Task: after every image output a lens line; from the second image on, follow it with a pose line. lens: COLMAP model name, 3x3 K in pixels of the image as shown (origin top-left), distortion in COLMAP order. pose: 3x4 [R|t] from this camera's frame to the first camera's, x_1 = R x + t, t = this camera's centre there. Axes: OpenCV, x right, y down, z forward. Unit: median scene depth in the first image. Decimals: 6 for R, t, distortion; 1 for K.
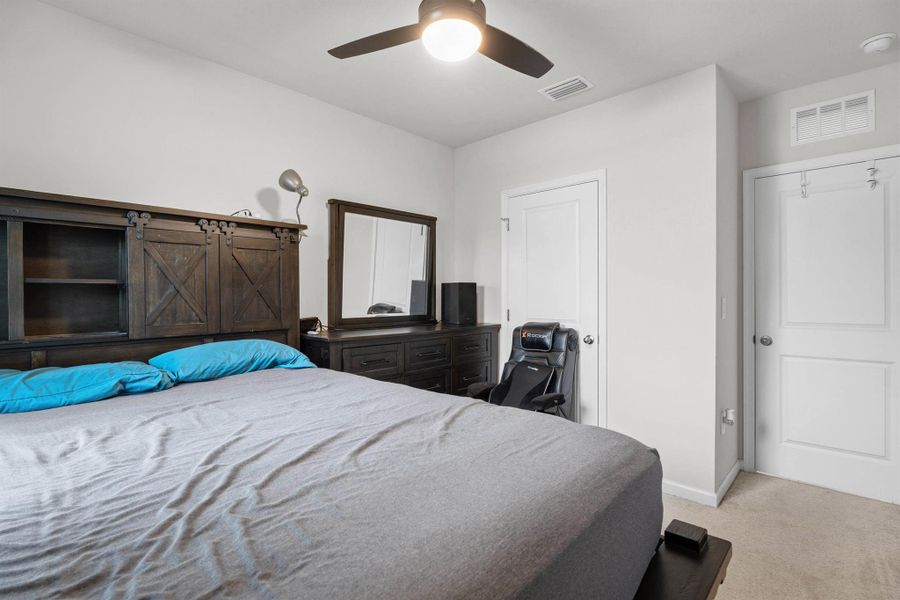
lens RADIAL K [[406.2, 0, 448.7], [0, 406.2, 304.0], [0, 0, 1]] dist [0.002286, 0.000406]
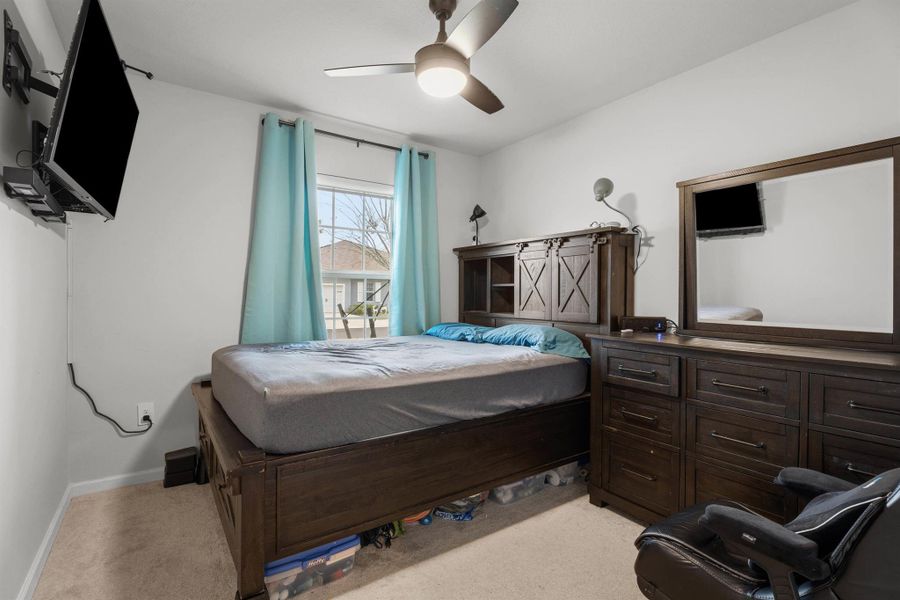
lens RADIAL K [[406.2, 0, 448.7], [0, 406.2, 304.0], [0, 0, 1]] dist [0.002286, 0.000406]
pose [[-0.152695, 0.028334, -0.987867, 0.997487], [-0.025284, 0.999150, 0.032565, -0.023807], [0.987950, 0.029950, -0.151849, 0.980785]]
